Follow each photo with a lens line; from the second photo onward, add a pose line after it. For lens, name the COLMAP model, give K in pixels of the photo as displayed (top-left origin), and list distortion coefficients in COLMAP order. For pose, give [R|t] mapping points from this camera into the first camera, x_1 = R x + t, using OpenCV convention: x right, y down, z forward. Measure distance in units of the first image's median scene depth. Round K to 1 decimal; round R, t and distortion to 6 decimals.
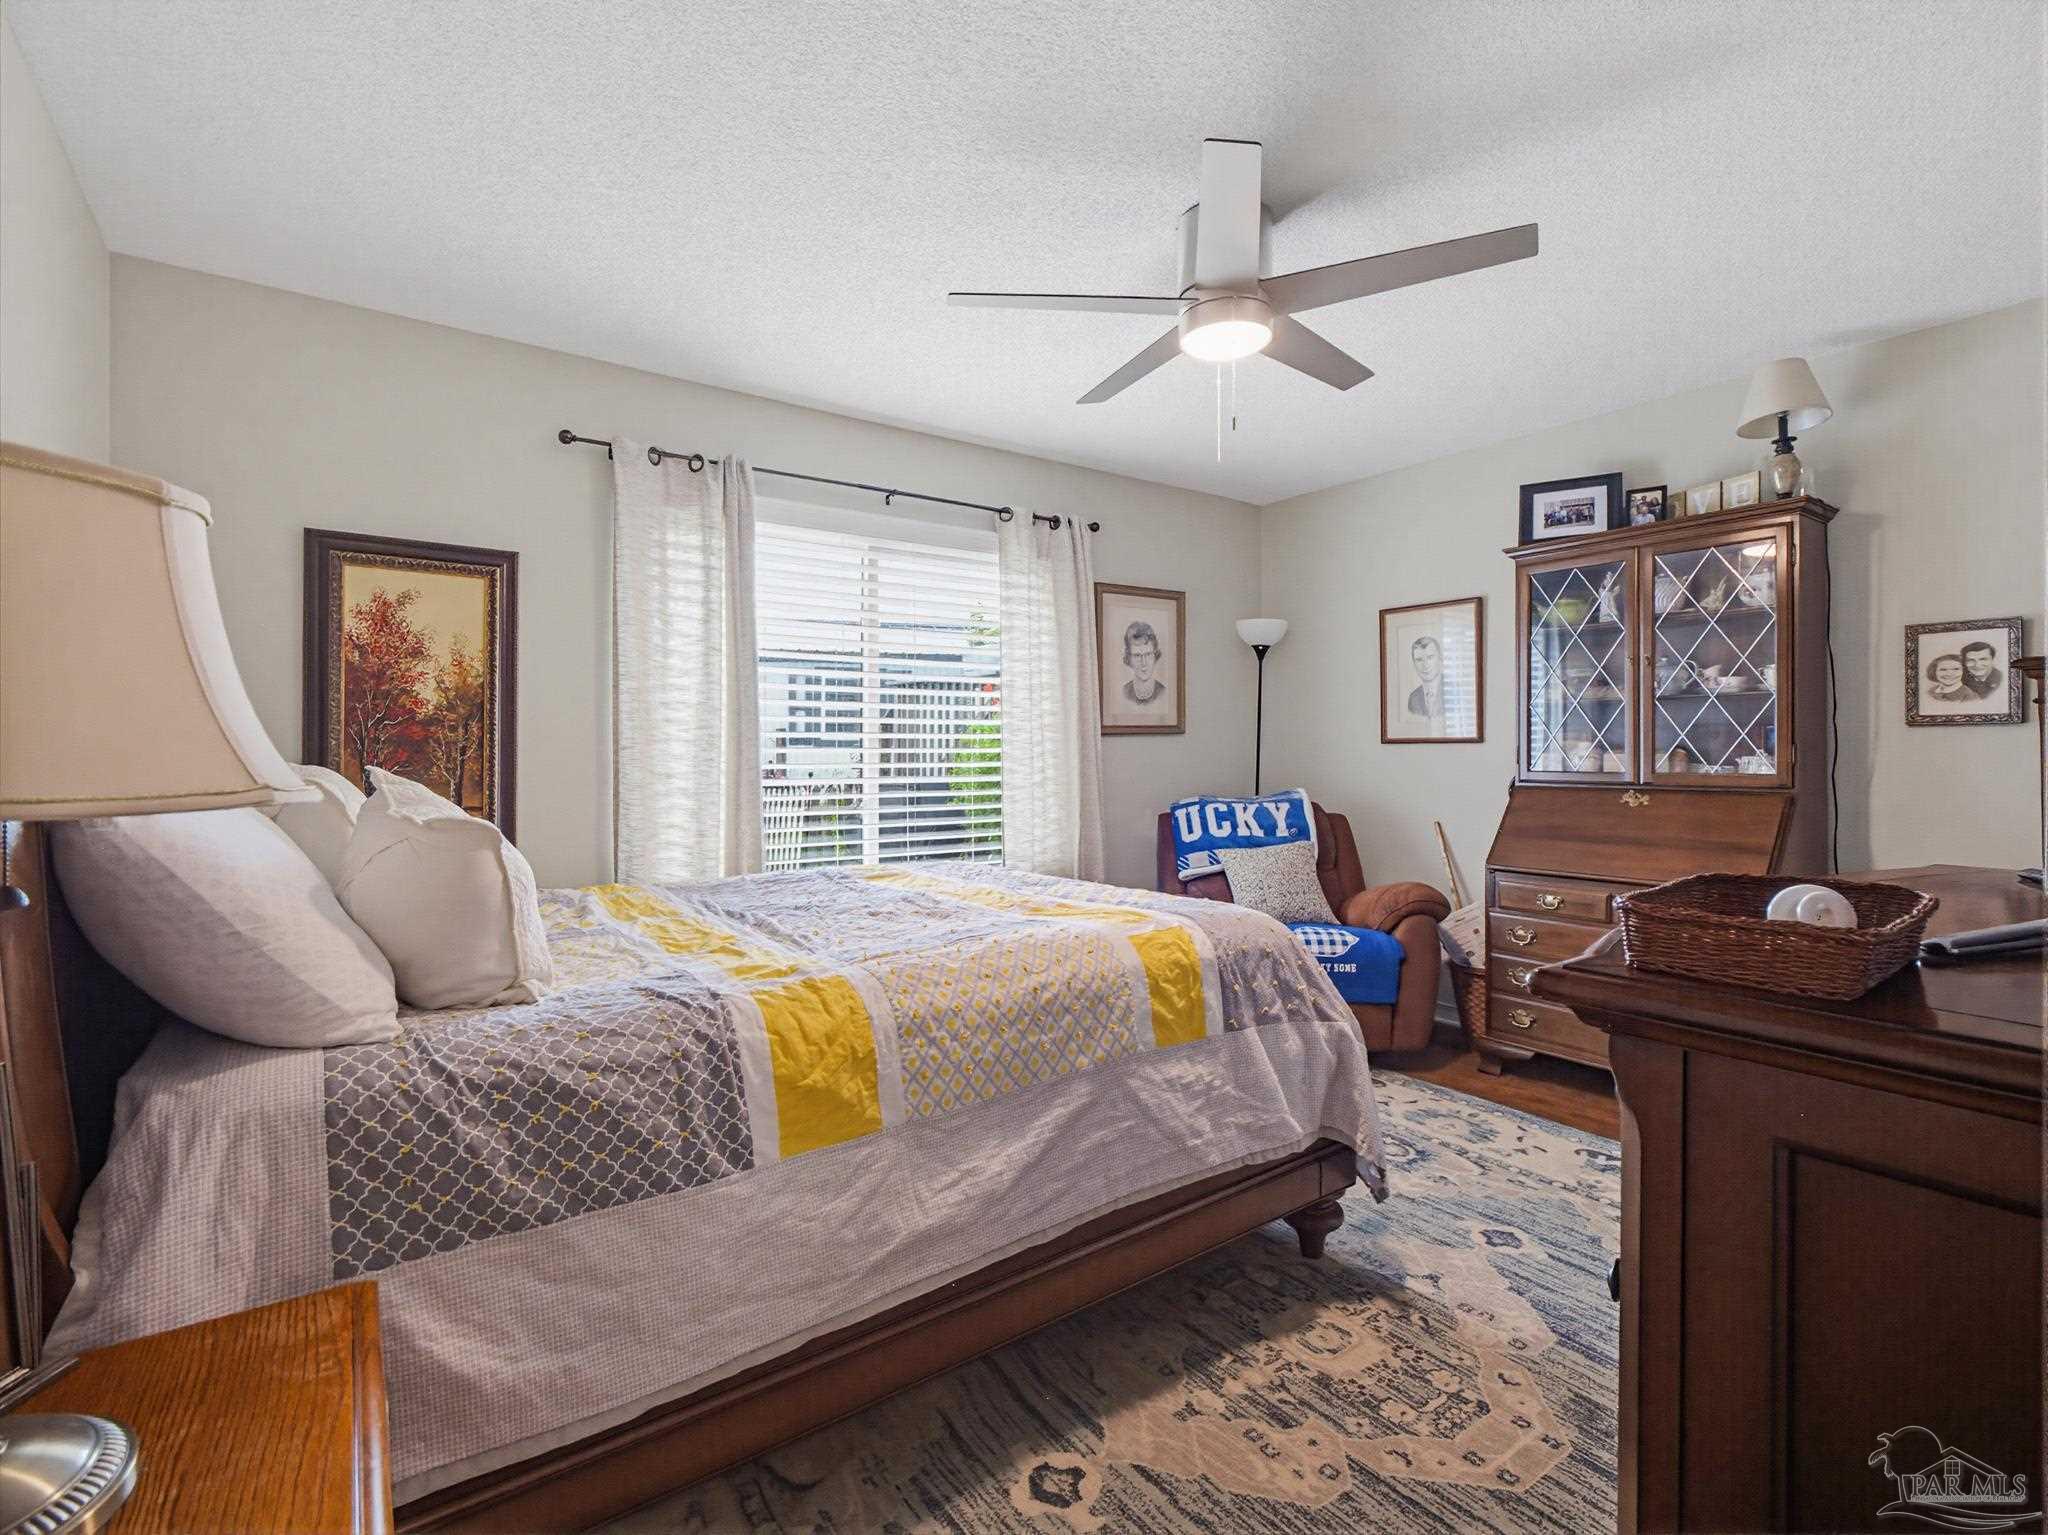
lens RADIAL K [[963.6, 0, 1044.0], [0, 963.6, 756.4], [0, 0, 1]] dist [-0.000414, -0.000515]
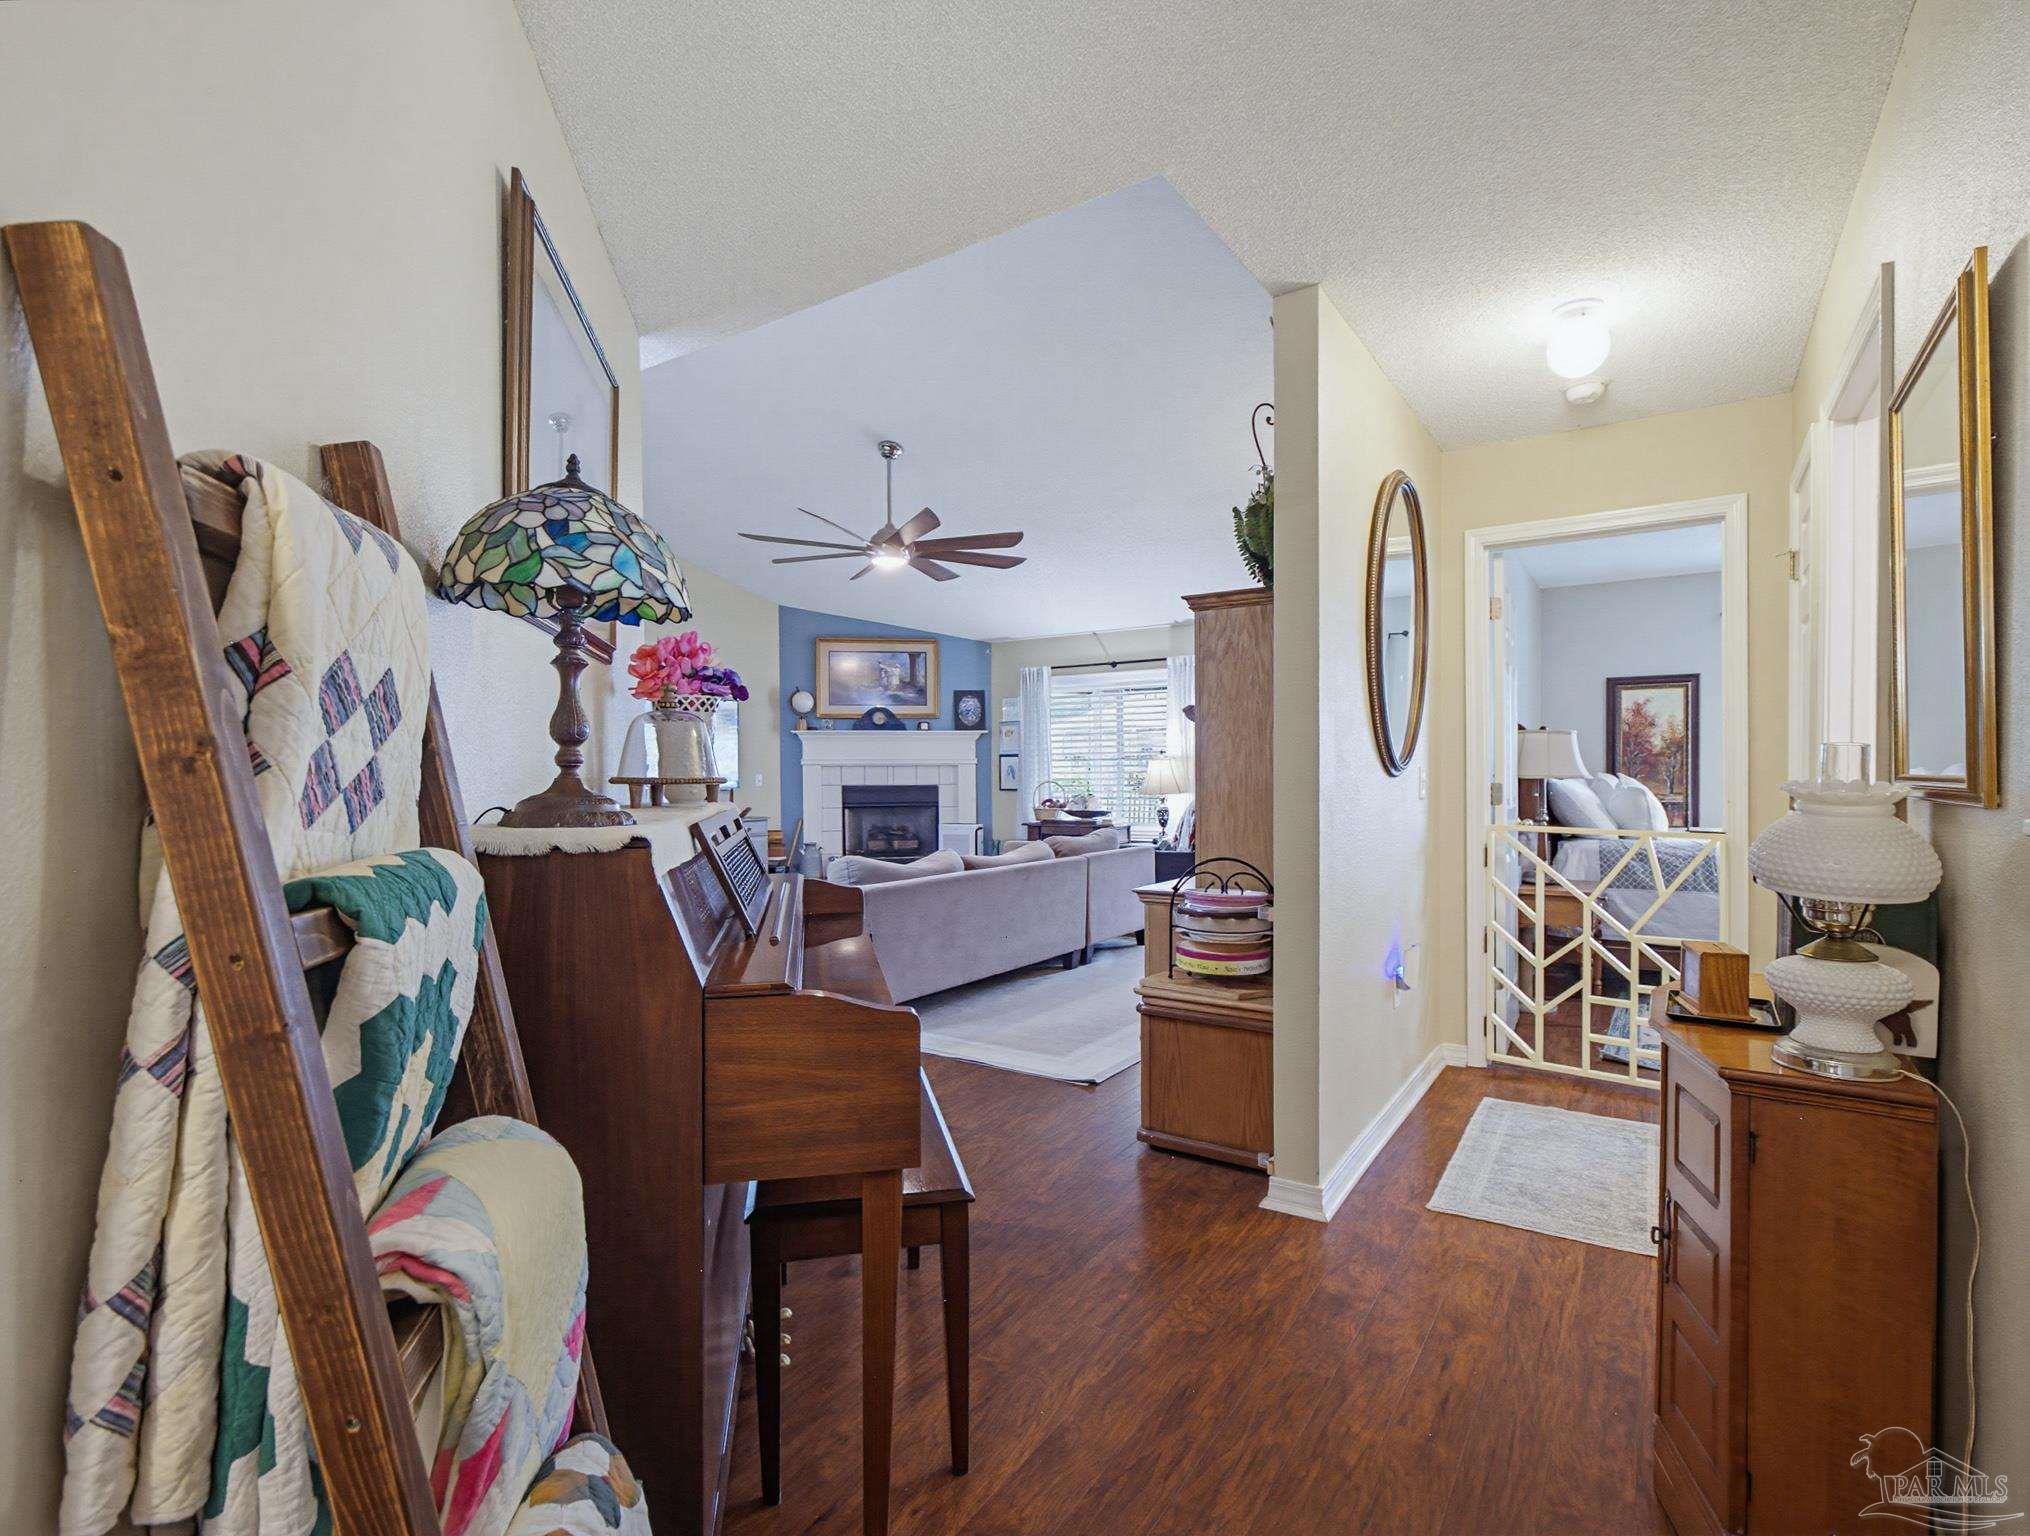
lens RADIAL K [[979.7, 0, 1004.3], [0, 979.7, 779.0], [0, 0, 1]] dist [0.000536, -0.000563]
pose [[0.332315, 0.003175, -0.943163, 0.969477], [0.004533, 0.999977, 0.004963, 0.002624], [0.943158, -0.005925, 0.332293, -1.148492]]
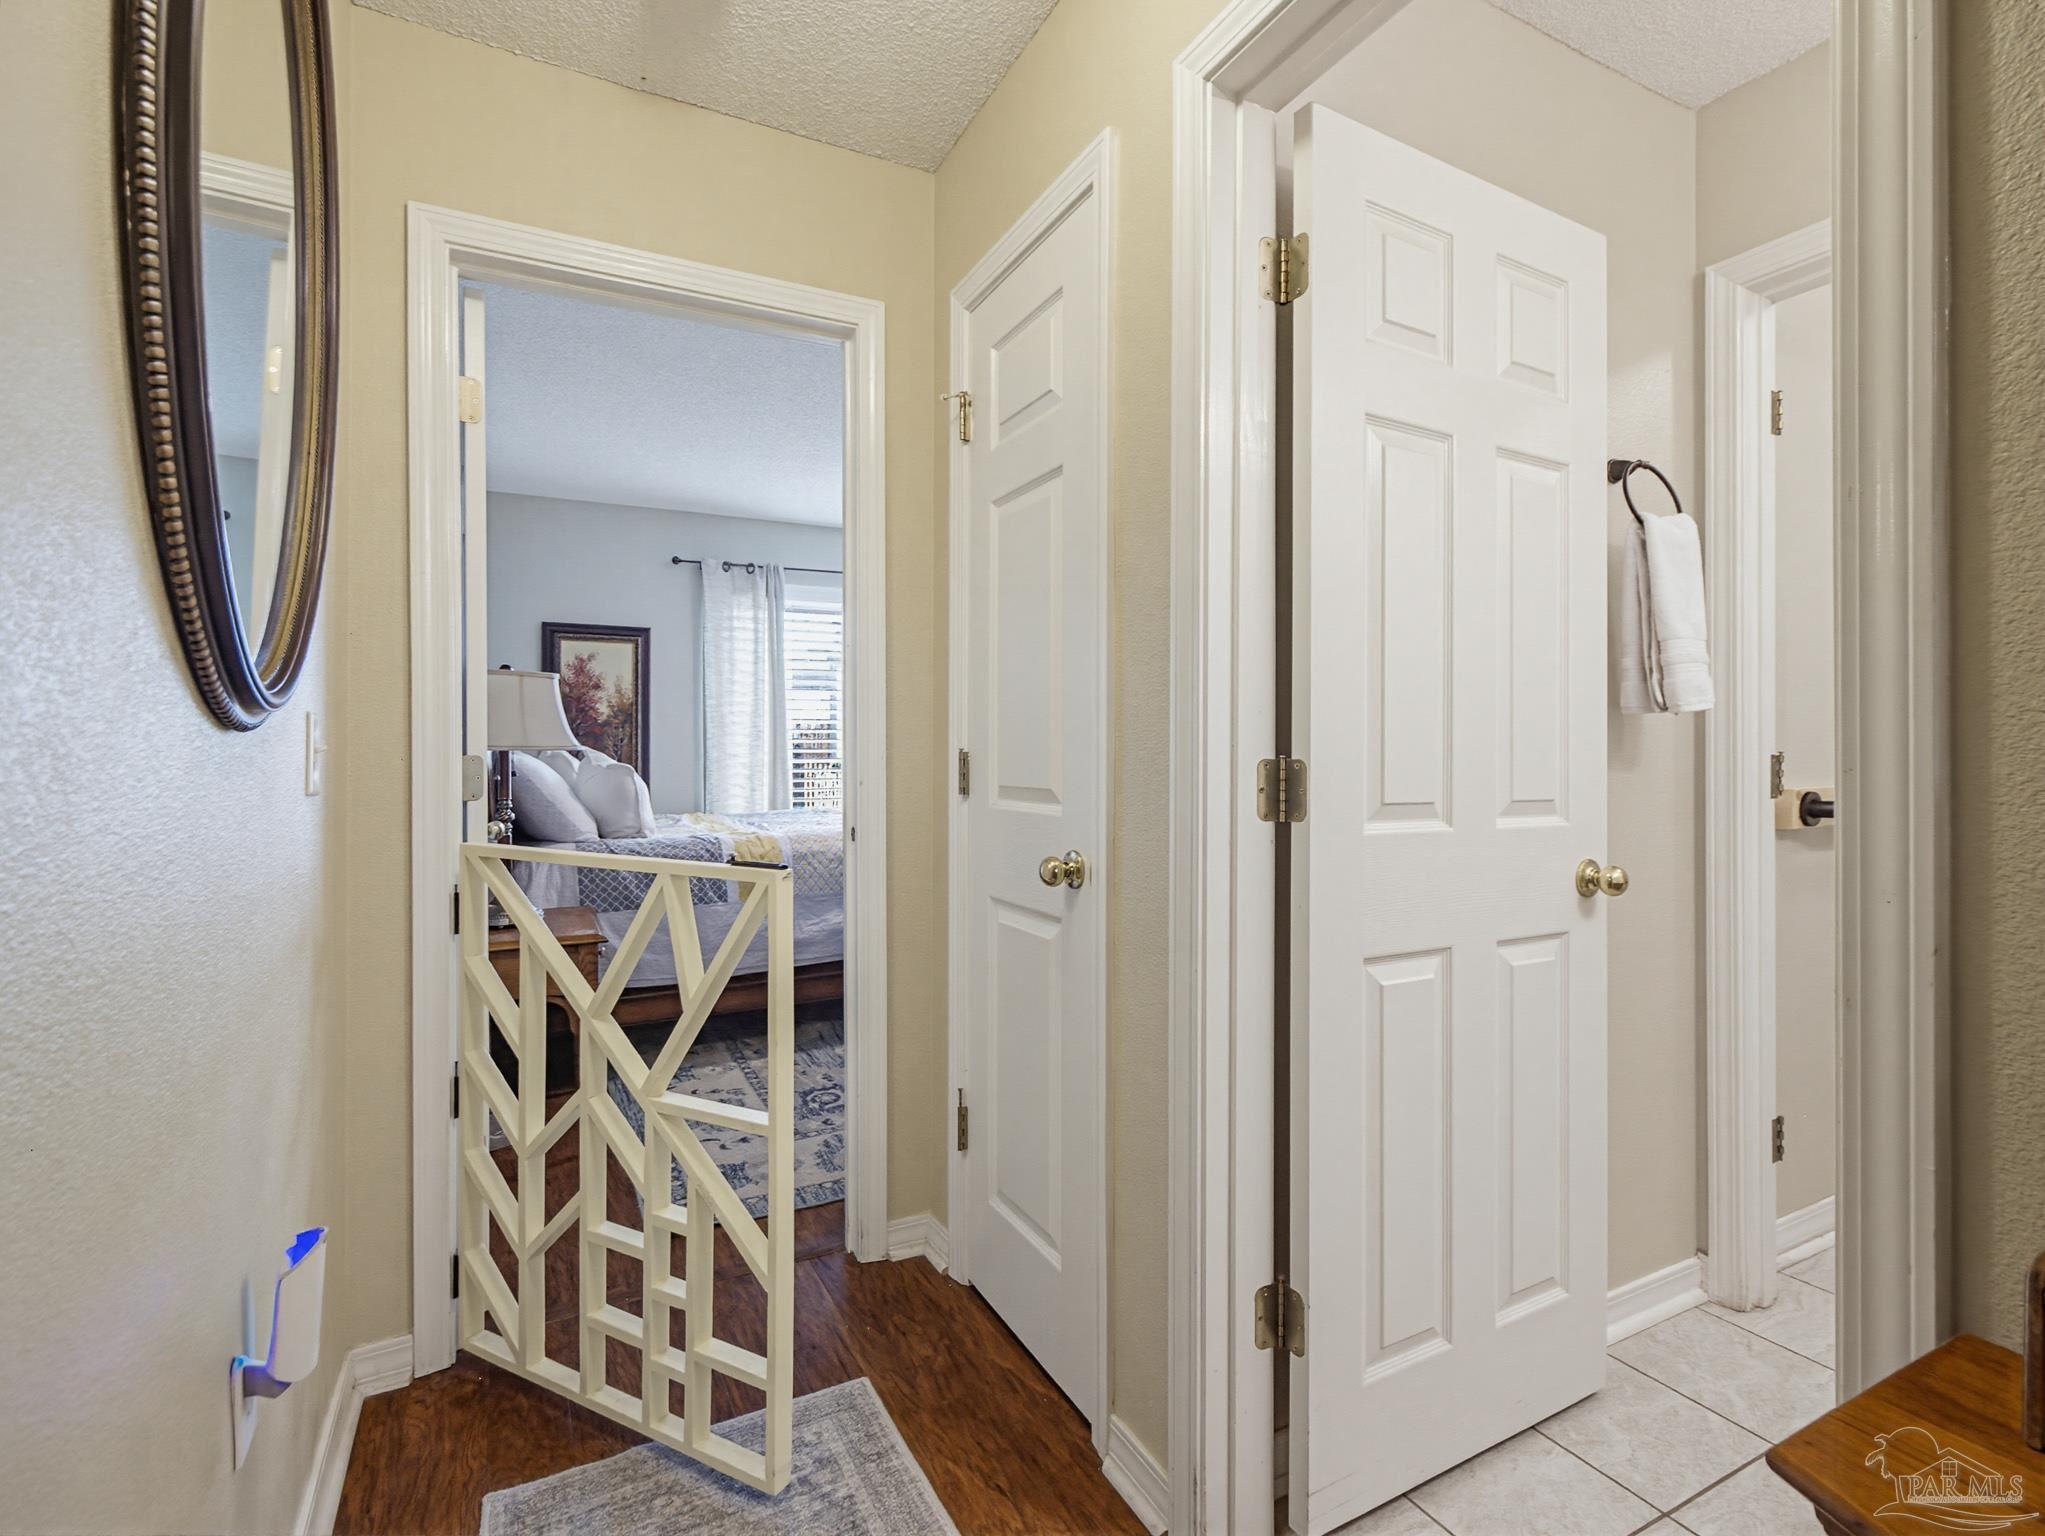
lens RADIAL K [[993.5, 0, 1034.2], [0, 993.5, 745.8], [0, 0, 1]] dist [0.000814, 0.000180]
pose [[0.988710, -0.005121, -0.149752, 0.413330], [0.004436, 0.999978, -0.004903, 0.015237], [0.149773, 0.004183, 0.988711, -0.679649]]
